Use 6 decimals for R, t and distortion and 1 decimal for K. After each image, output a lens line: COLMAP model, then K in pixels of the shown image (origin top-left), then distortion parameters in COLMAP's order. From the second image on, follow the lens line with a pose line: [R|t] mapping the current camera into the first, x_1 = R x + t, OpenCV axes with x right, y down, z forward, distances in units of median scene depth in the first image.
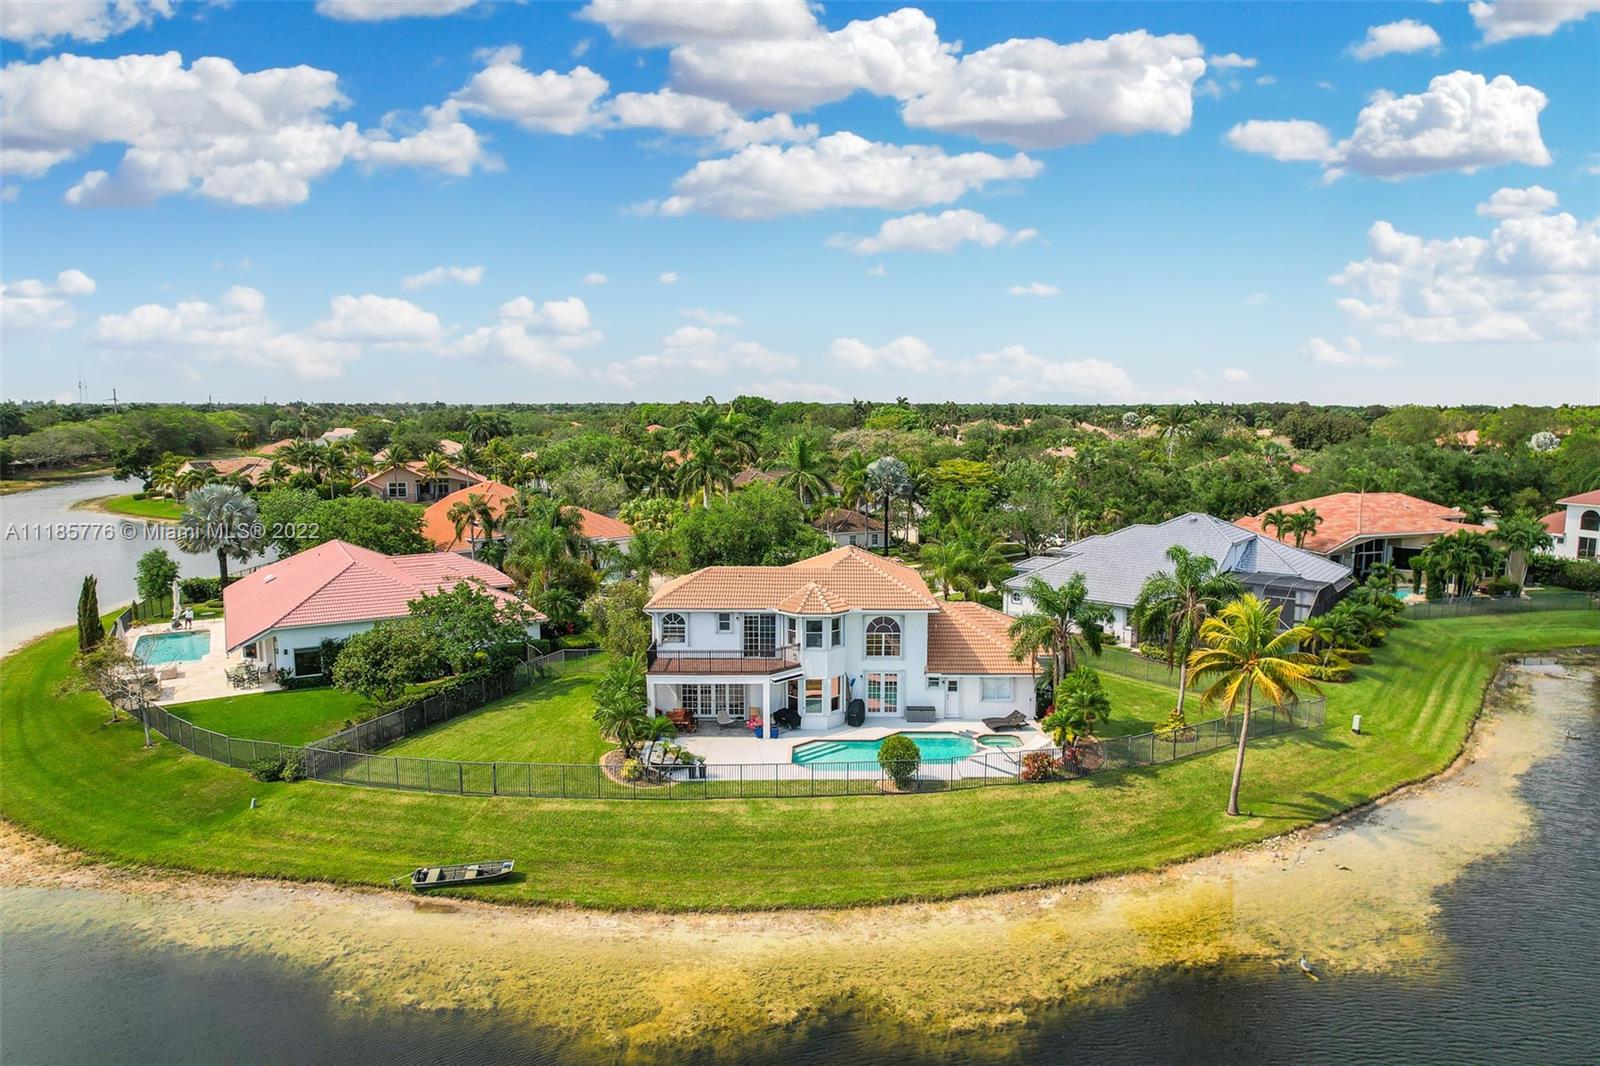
lens RADIAL K [[1009.7, 0, 800.0], [0, 1009.7, 533.0], [0, 0, 1]] dist [-0.089804, 0.092791]
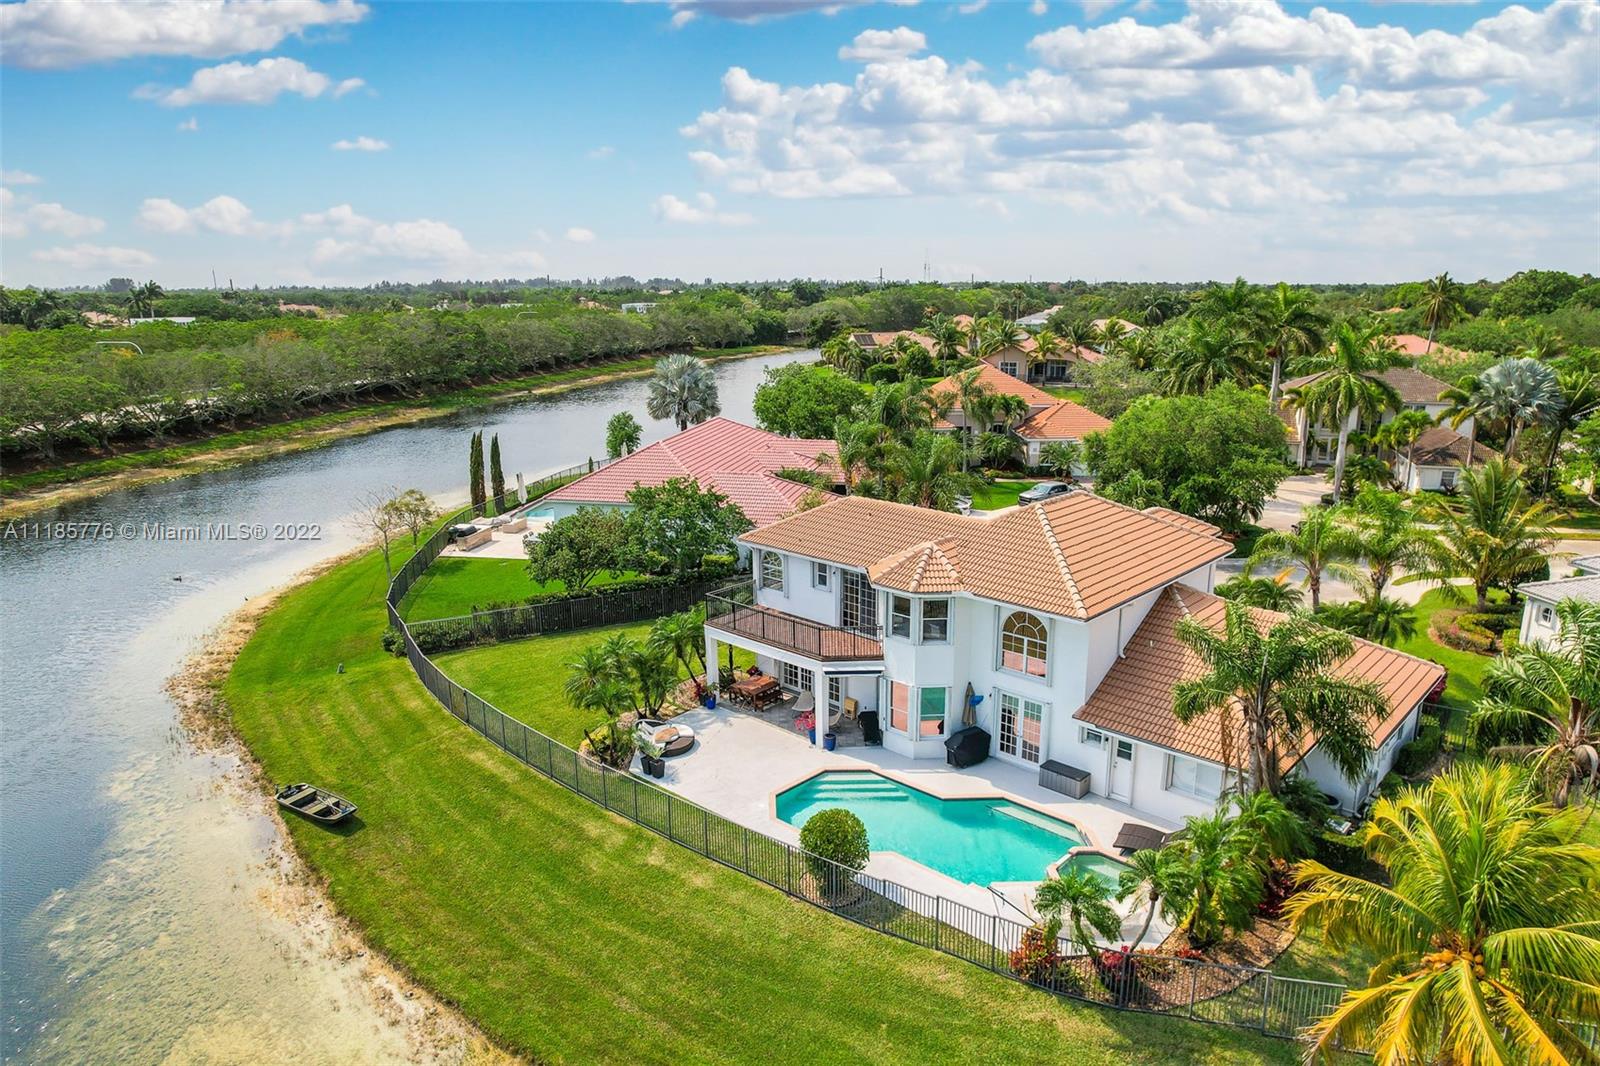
lens RADIAL K [[995.1, 0, 794.0], [0, 995.1, 503.9], [0, 0, 1]] dist [0.002482, 0.000552]
pose [[0.743739, 0.137894, -0.654093, 0.467172], [-0.077461, 0.989679, 0.120565, -0.061824], [0.663967, -0.039002, 0.746744, 0.540108]]
